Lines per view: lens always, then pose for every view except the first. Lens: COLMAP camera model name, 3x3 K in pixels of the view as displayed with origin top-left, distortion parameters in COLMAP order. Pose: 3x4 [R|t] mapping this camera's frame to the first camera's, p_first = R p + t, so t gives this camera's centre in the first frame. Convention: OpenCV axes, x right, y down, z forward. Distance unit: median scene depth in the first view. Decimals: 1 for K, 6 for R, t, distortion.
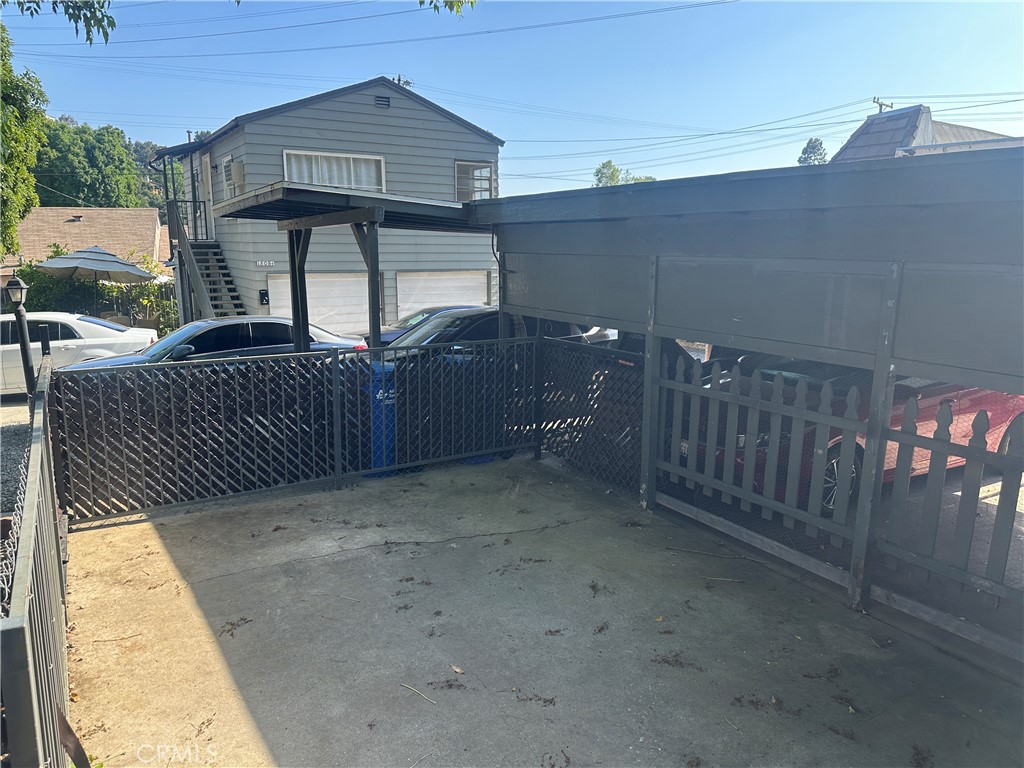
lens RADIAL K [[722.9, 0, 503.8], [0, 722.9, 386.8], [0, 0, 1]] dist [0.131576, -0.209952]
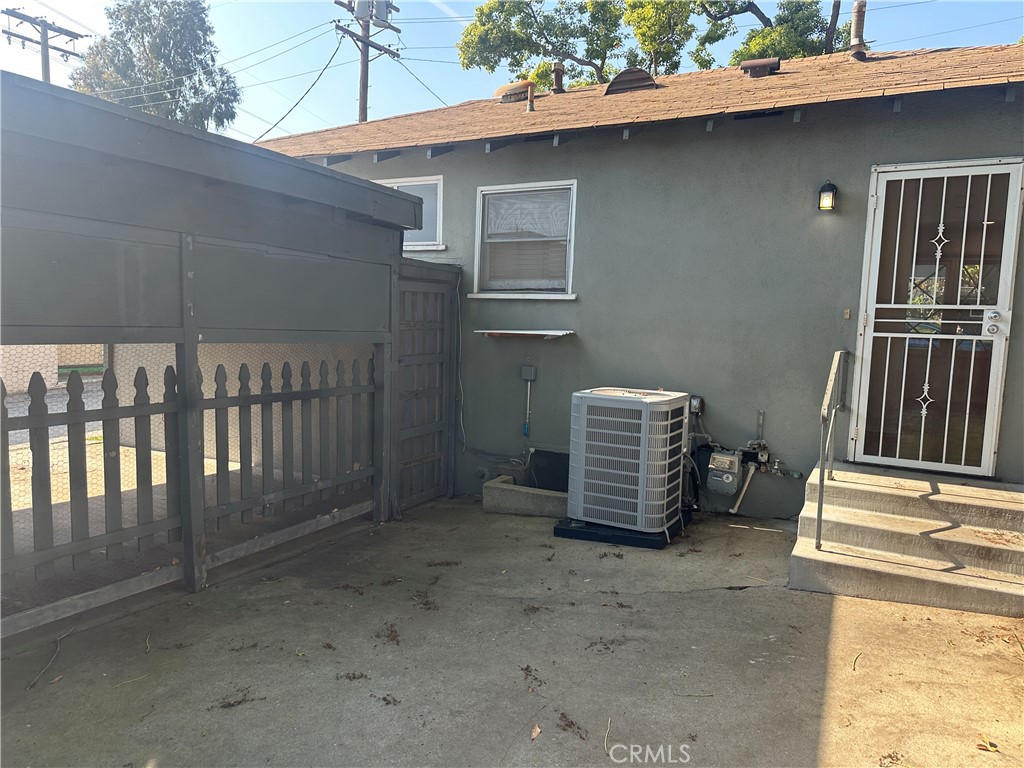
lens RADIAL K [[714.4, 0, 510.1], [0, 714.4, 403.6], [0, 0, 1]] dist [0.123817, -0.156232]
pose [[-0.509530, -0.119213, 0.852154, -0.588684], [0.129691, 0.968402, 0.213022, -0.099903], [-0.850623, 0.219058, -0.477969, 1.176545]]
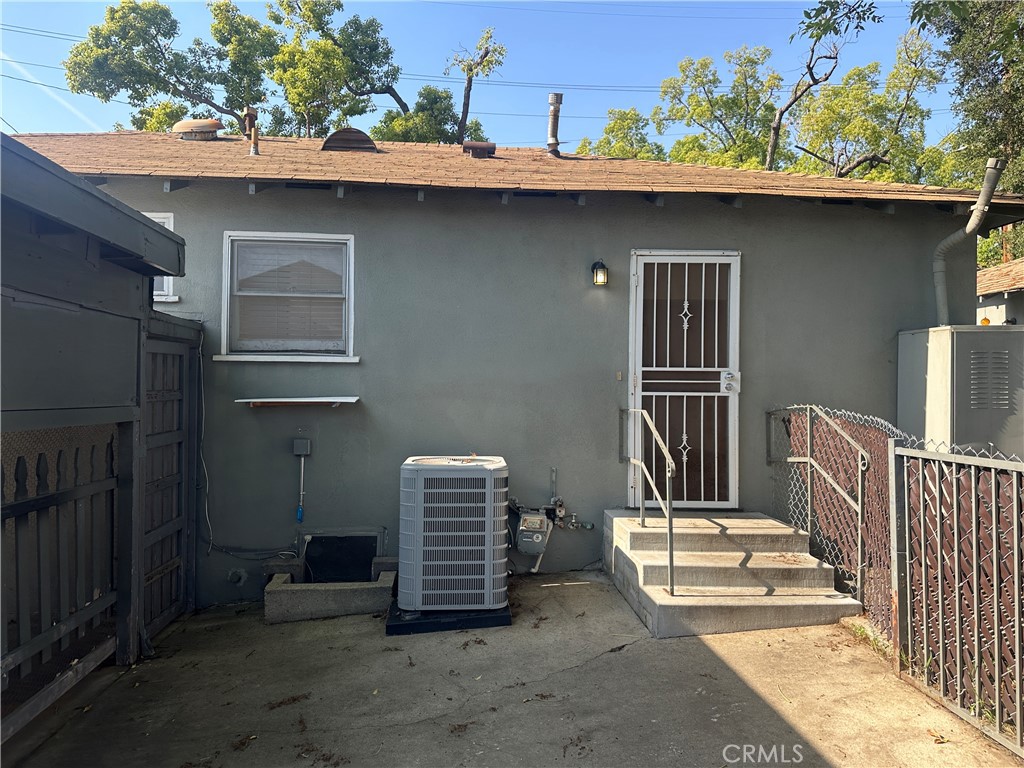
lens RADIAL K [[722.9, 0, 503.8], [0, 722.9, 386.8], [0, 0, 1]] dist [0.131576, -0.209952]
pose [[-0.891900, -0.011257, 0.452093, -0.227747], [0.073040, 0.982980, 0.168571, -0.140308], [-0.446296, 0.183370, -0.875897, 1.387910]]
